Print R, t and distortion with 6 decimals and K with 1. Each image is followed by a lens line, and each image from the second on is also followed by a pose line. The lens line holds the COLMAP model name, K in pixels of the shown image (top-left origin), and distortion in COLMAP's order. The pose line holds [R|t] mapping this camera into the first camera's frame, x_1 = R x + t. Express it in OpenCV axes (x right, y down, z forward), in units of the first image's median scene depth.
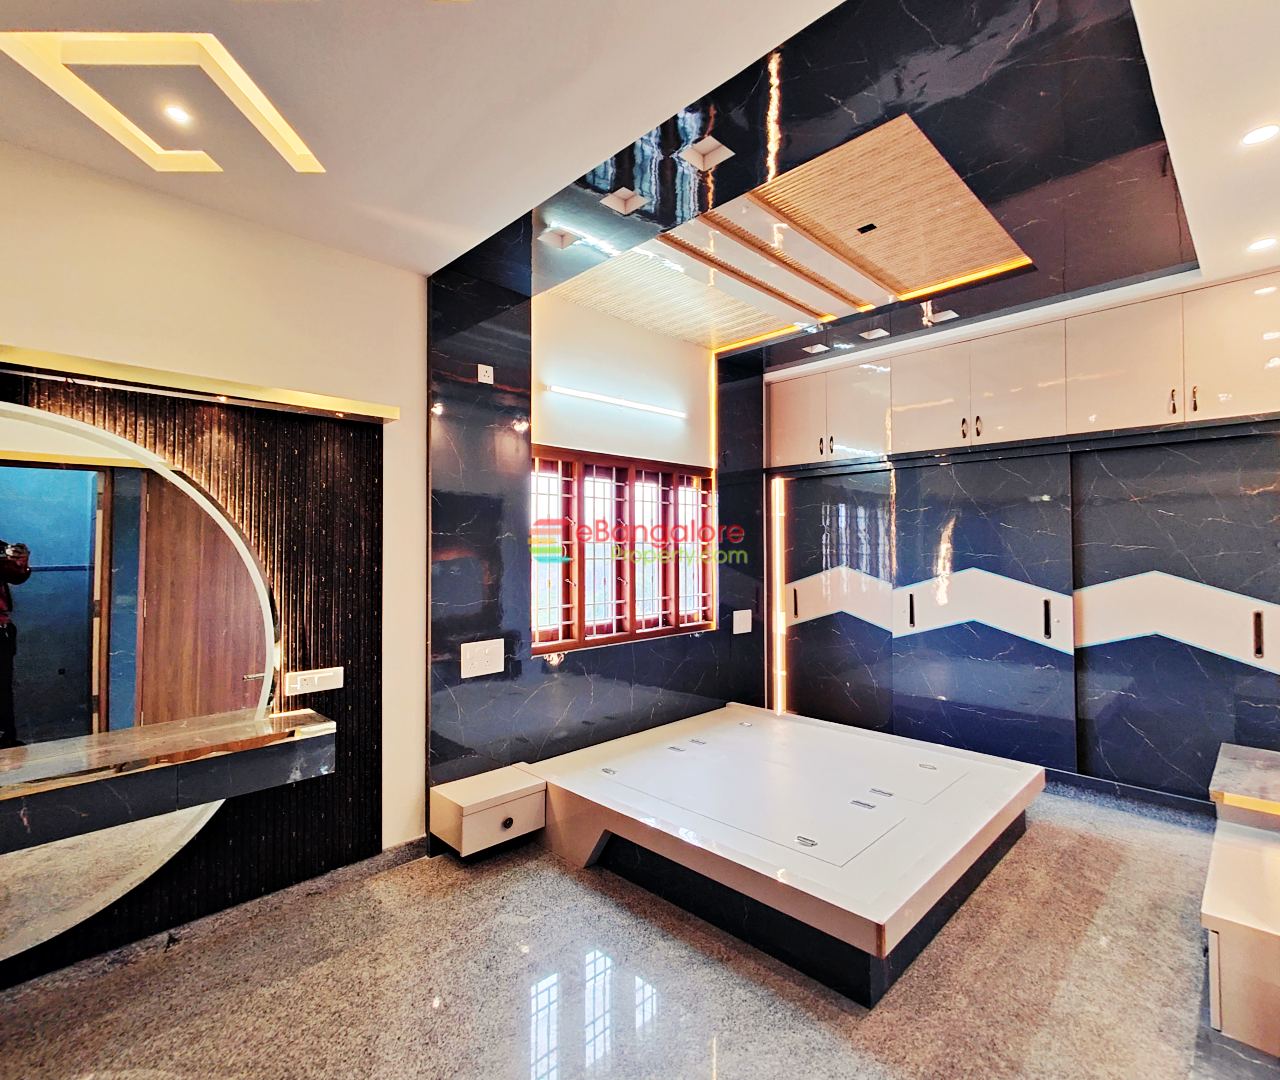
lens RADIAL K [[632.9, 0, 634.8], [0, 632.9, 535.9], [0, 0, 1]] dist [0.000080, 0.004071]
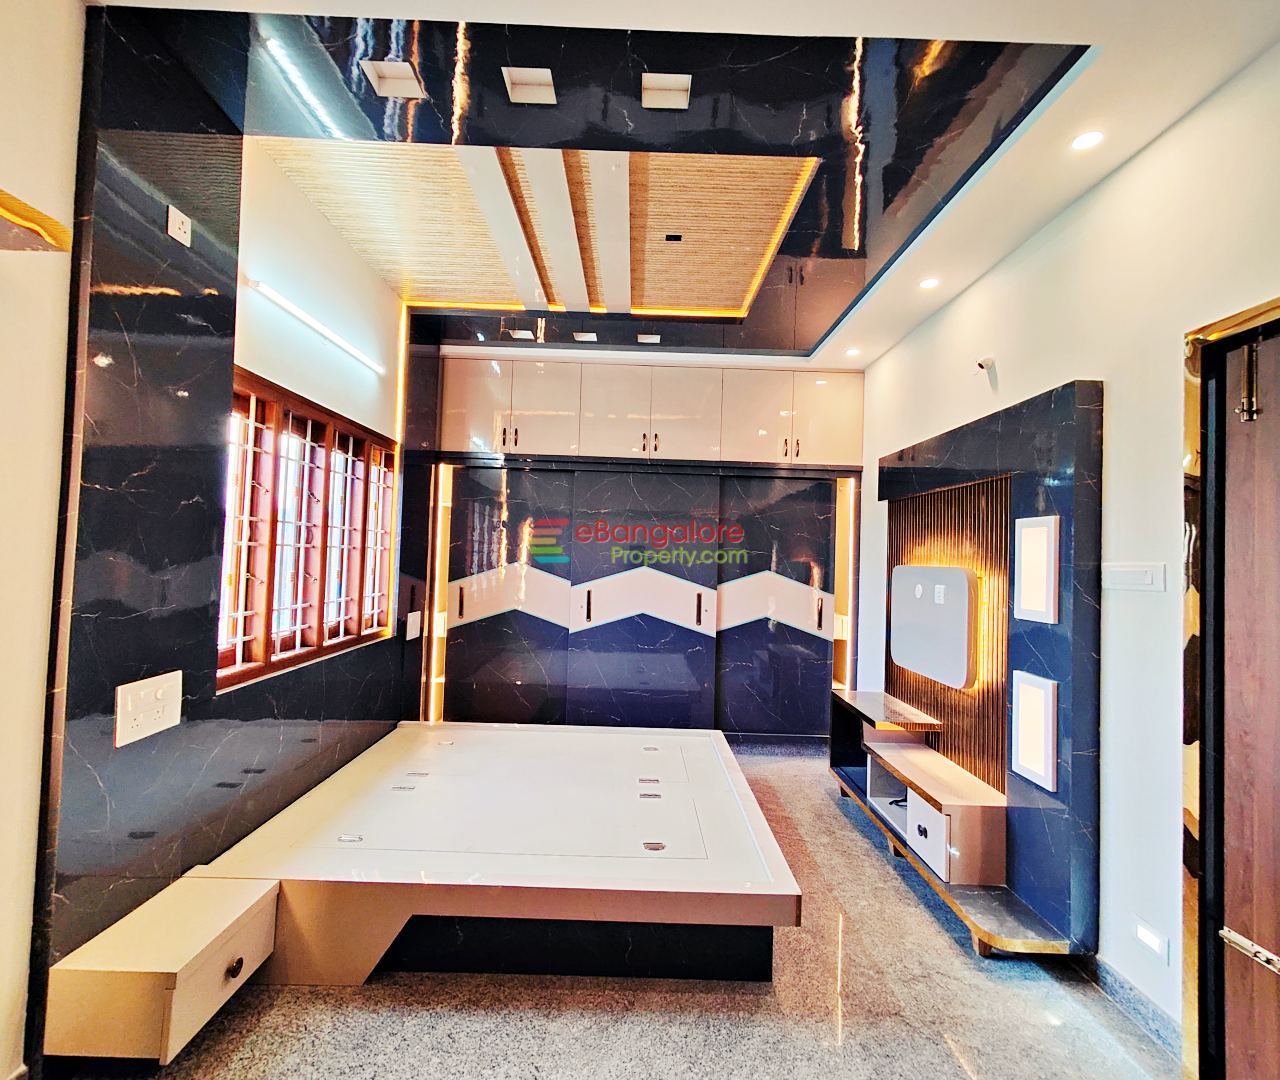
lens RADIAL K [[632.9, 0, 638.6], [0, 632.9, 540.1], [0, 0, 1]] dist [0.000080, 0.004071]
pose [[0.695264, 0.044649, 0.717367, -0.303065], [-0.051549, 0.998596, -0.012192, 0.018715], [-0.716904, -0.028503, 0.696589, 0.233930]]
